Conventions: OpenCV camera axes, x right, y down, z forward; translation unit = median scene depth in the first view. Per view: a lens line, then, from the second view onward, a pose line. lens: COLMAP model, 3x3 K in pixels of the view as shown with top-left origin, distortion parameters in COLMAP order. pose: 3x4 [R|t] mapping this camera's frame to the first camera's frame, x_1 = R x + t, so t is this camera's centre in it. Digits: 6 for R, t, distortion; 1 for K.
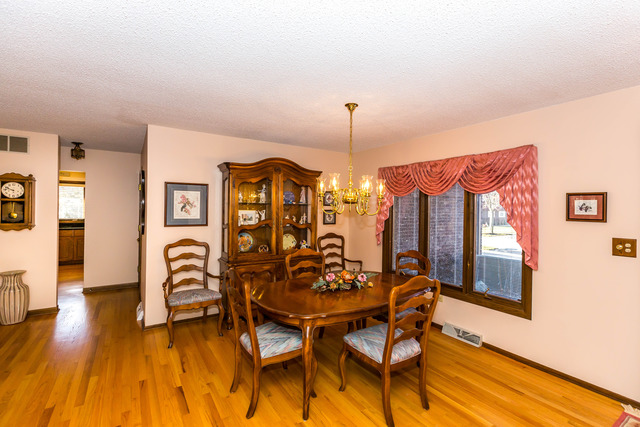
lens RADIAL K [[307.1, 0, 323.1], [0, 307.1, 209.4], [0, 0, 1]] dist [-0.003788, -0.000833]
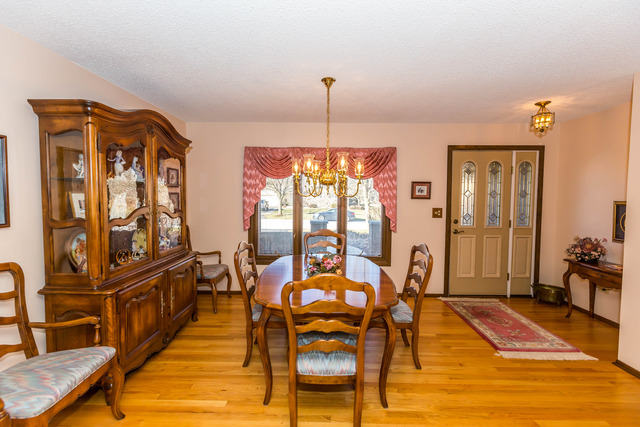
lens RADIAL K [[294.0, 0, 319.5], [0, 294.0, 211.8], [0, 0, 1]] dist [-0.000369, -0.000158]
pose [[0.552936, -0.054644, 0.831430, -0.685319], [0.001184, 0.997898, 0.064798, 0.004134], [-0.833223, -0.034845, 0.551838, 0.513036]]
